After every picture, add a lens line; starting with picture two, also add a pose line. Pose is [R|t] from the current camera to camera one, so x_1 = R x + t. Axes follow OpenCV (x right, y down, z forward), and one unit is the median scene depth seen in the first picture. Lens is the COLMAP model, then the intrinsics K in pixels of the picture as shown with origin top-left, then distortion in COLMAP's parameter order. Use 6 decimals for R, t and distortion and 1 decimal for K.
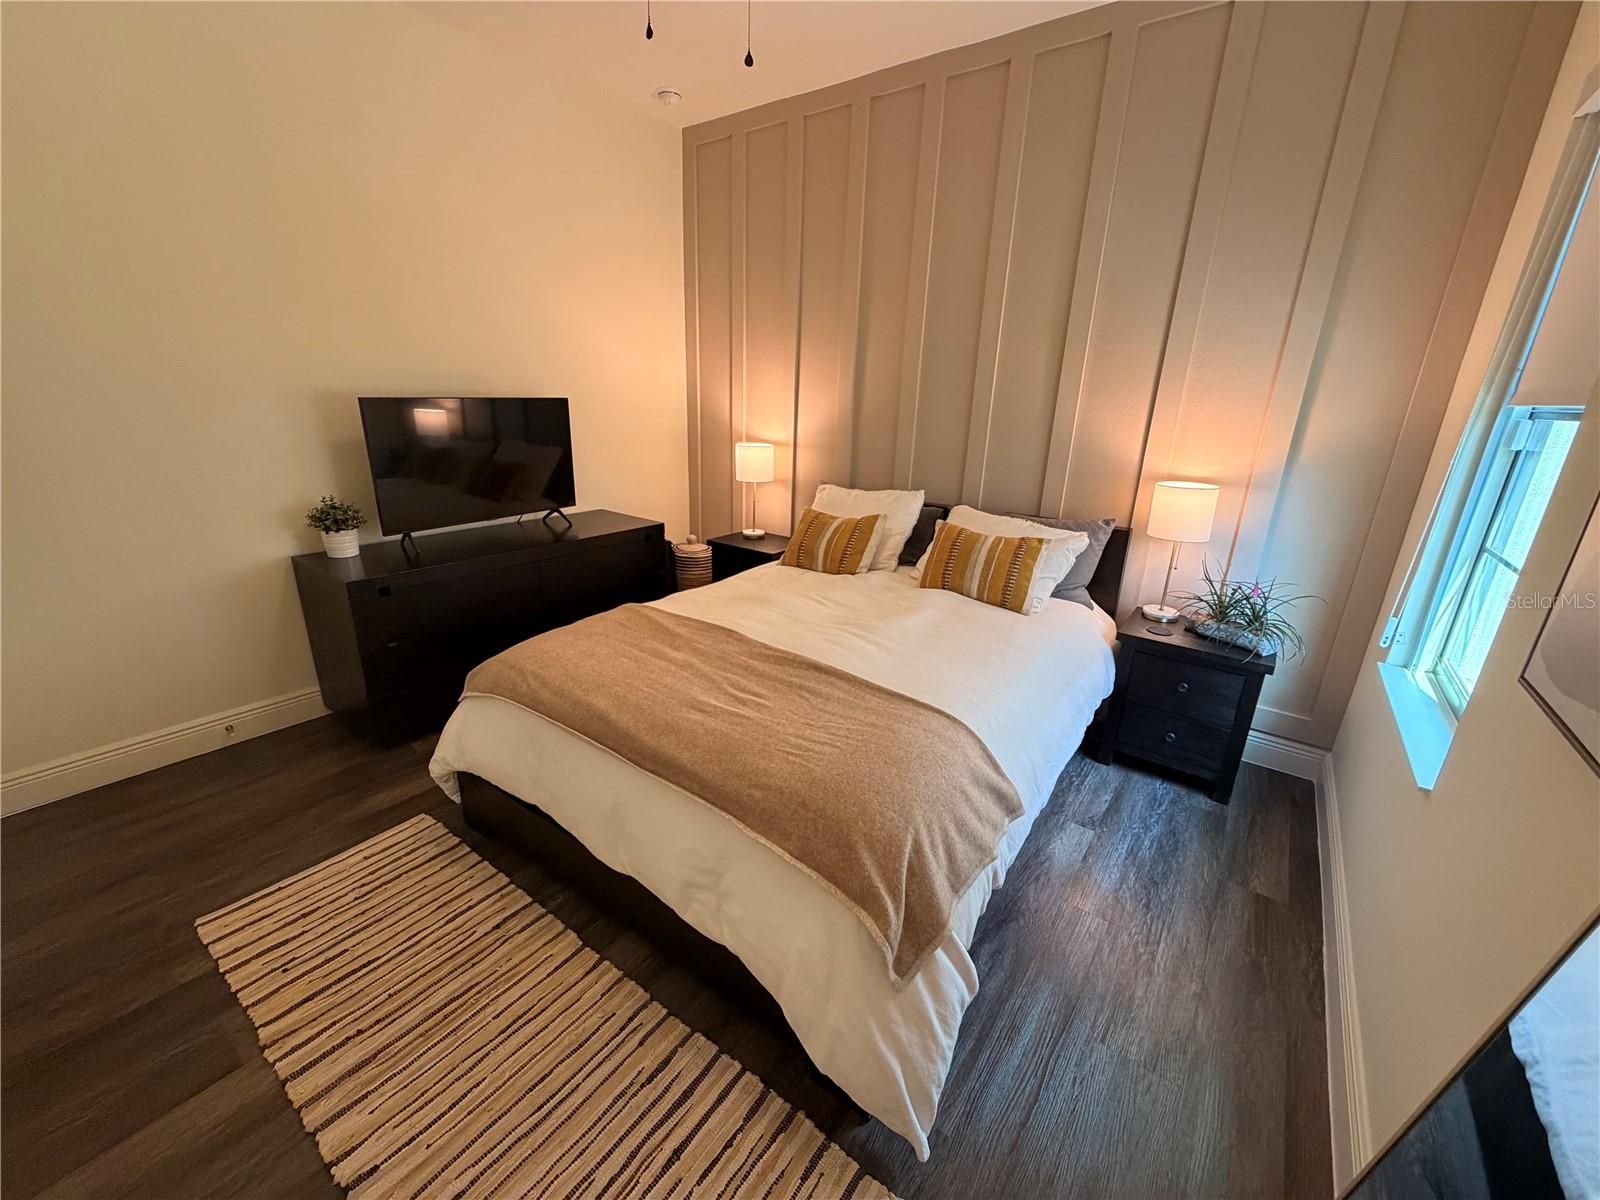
lens RADIAL K [[639.3, 0, 795.3], [0, 639.3, 597.9], [0, 0, 1]] dist [0.001595, 0.000205]
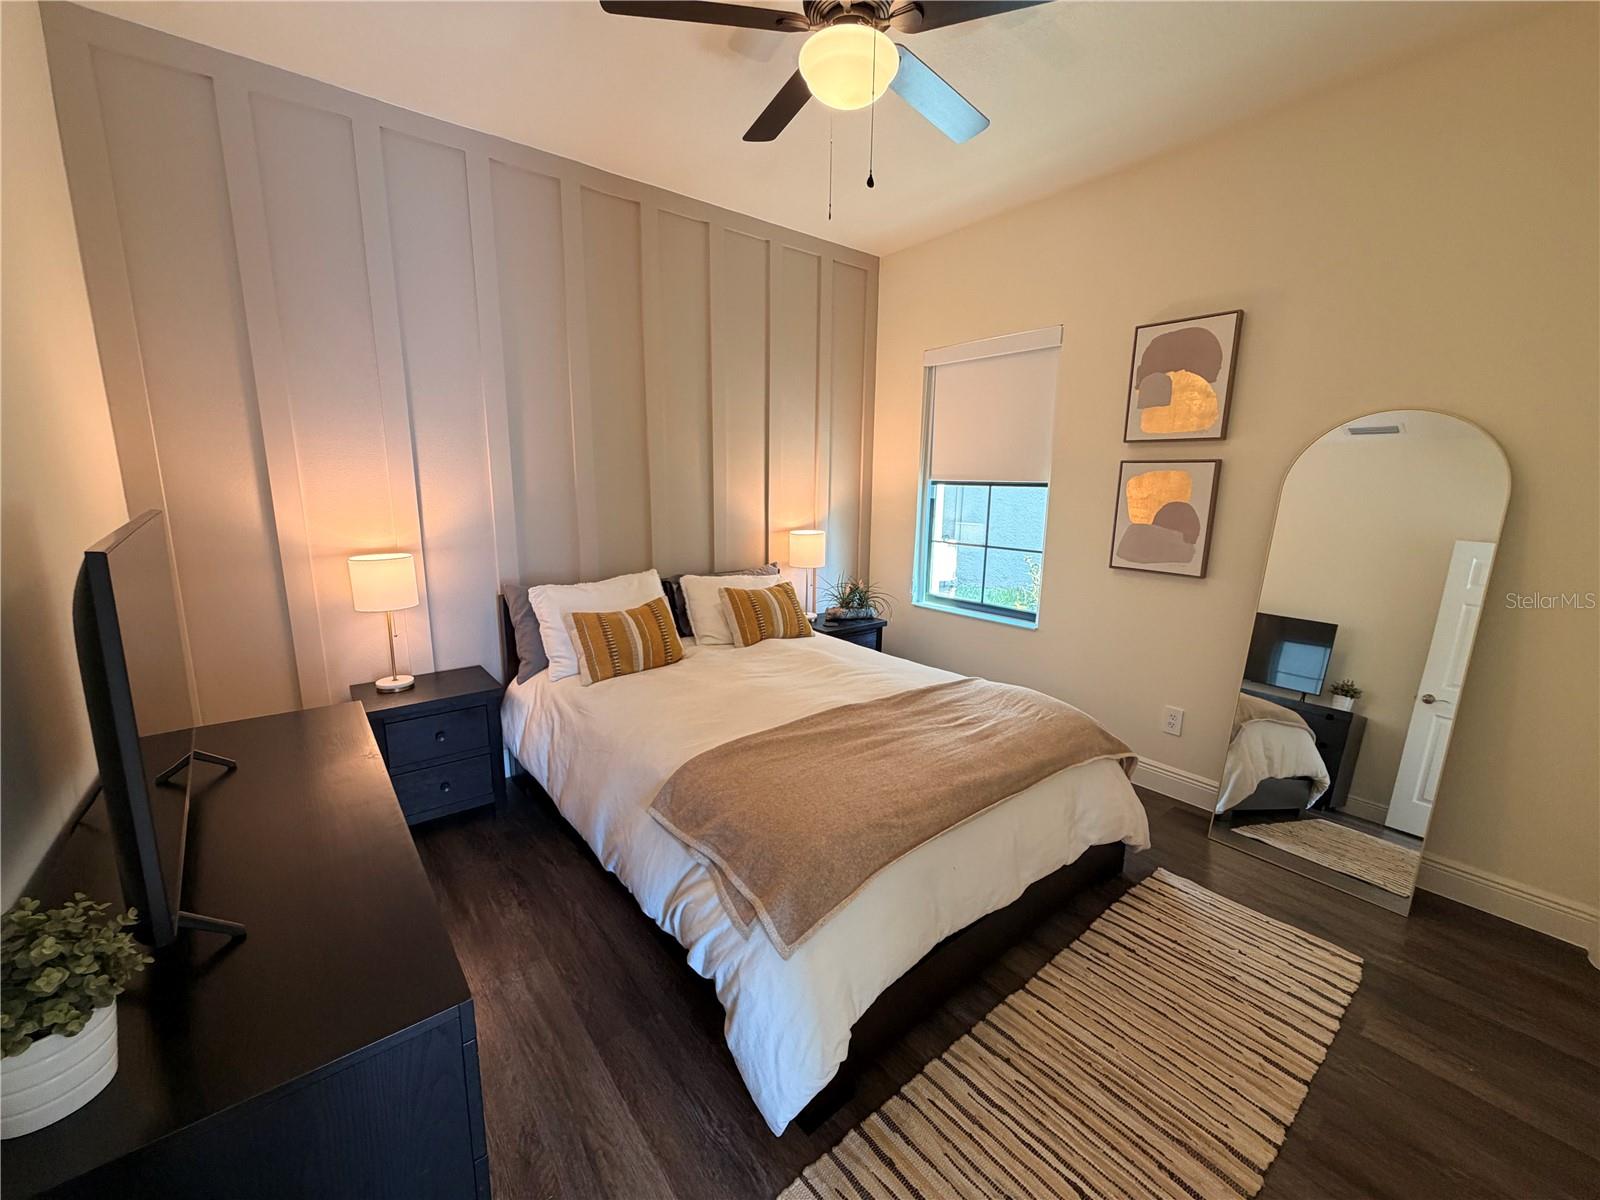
lens RADIAL K [[639.3, 0, 795.1], [0, 639.3, 602.9], [0, 0, 1]] dist [0.001595, 0.000205]
pose [[0.254773, -0.213371, 0.943167, -1.270209], [0.295564, 0.945858, 0.134141, -0.325607], [-0.920724, 0.244591, 0.304044, 0.836105]]
